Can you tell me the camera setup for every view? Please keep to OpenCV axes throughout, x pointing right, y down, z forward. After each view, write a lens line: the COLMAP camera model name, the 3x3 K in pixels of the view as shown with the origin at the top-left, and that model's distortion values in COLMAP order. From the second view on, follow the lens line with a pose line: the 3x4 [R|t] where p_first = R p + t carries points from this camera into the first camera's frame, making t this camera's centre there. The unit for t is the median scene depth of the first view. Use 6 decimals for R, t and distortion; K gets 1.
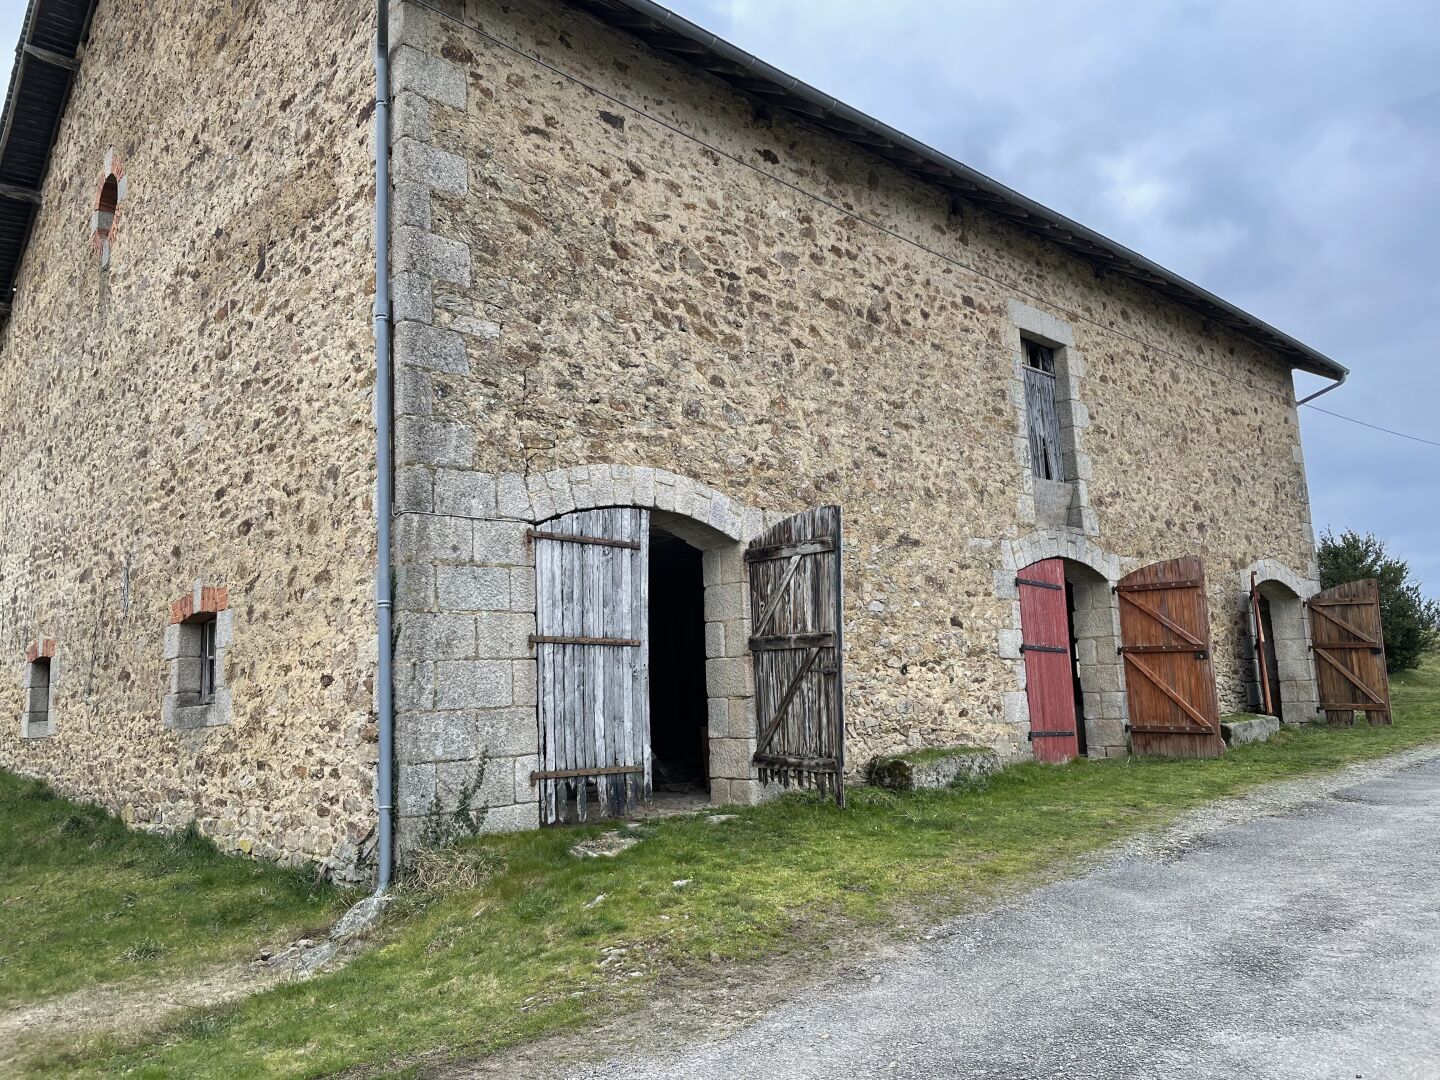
lens RADIAL K [[1082.7, 0, 719.3], [0, 1082.7, 537.2], [0, 0, 1]] dist [0.042486, -0.000844]
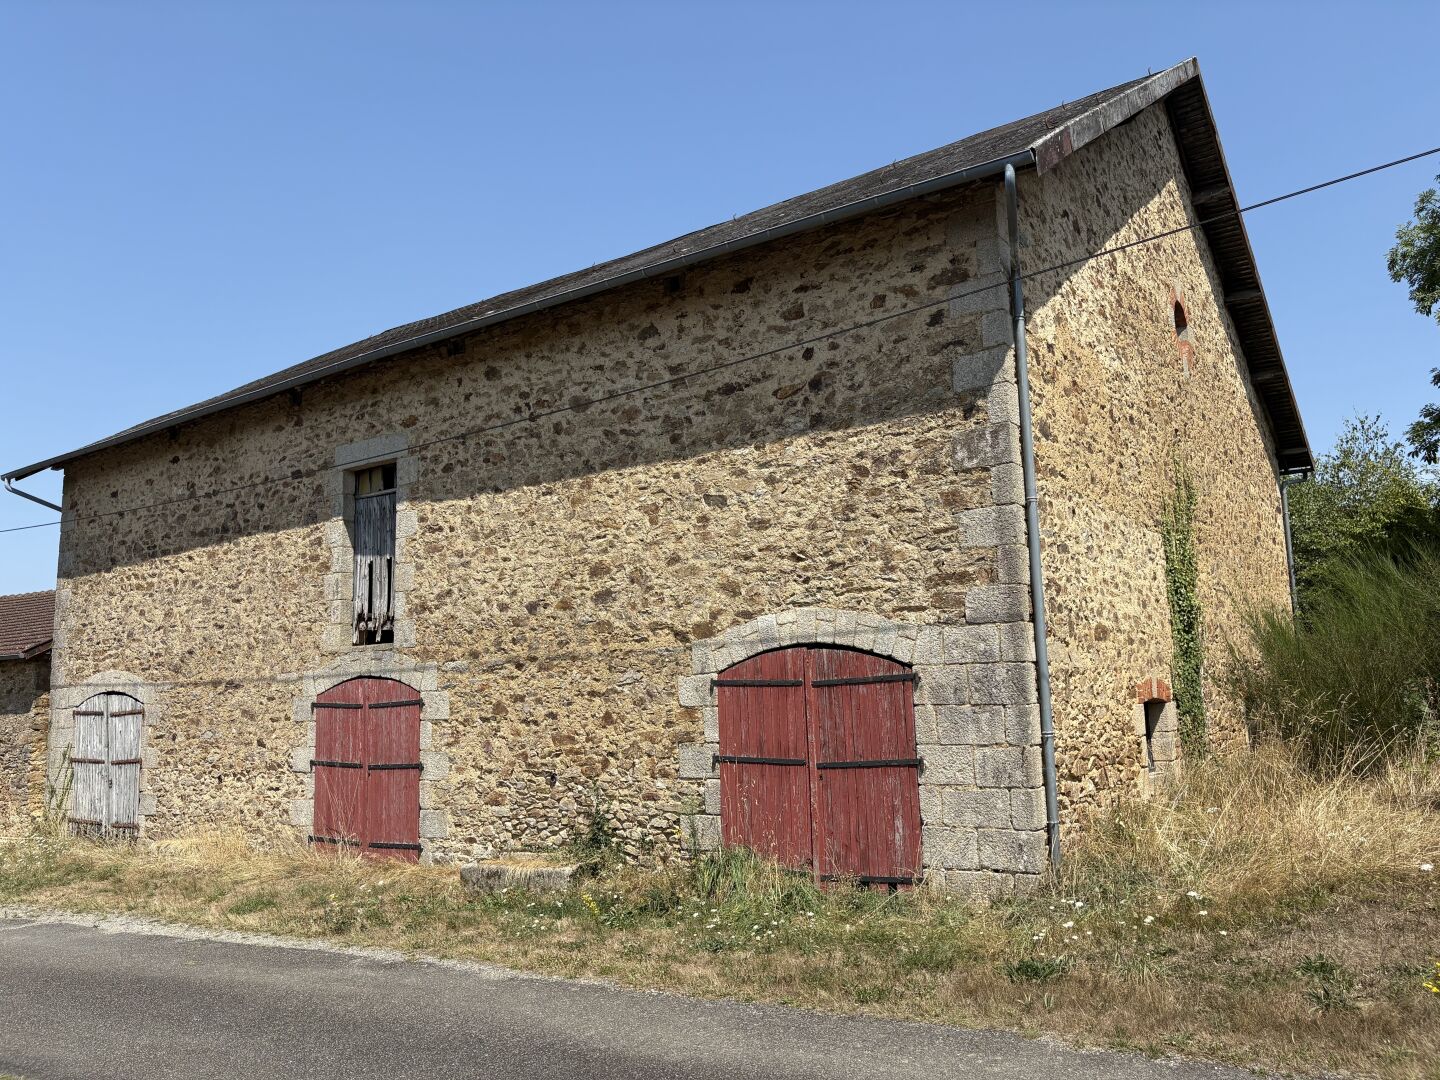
lens RADIAL K [[1080.9, 0, 719.6], [0, 1080.9, 543.7], [0, 0, 1]] dist [0.002900, -0.013641]
pose [[0.221105, -0.116931, -0.968215, 1.667582], [0.165789, 0.982842, -0.080837, 0.039962], [0.961055, -0.142646, 0.236697, 1.287956]]
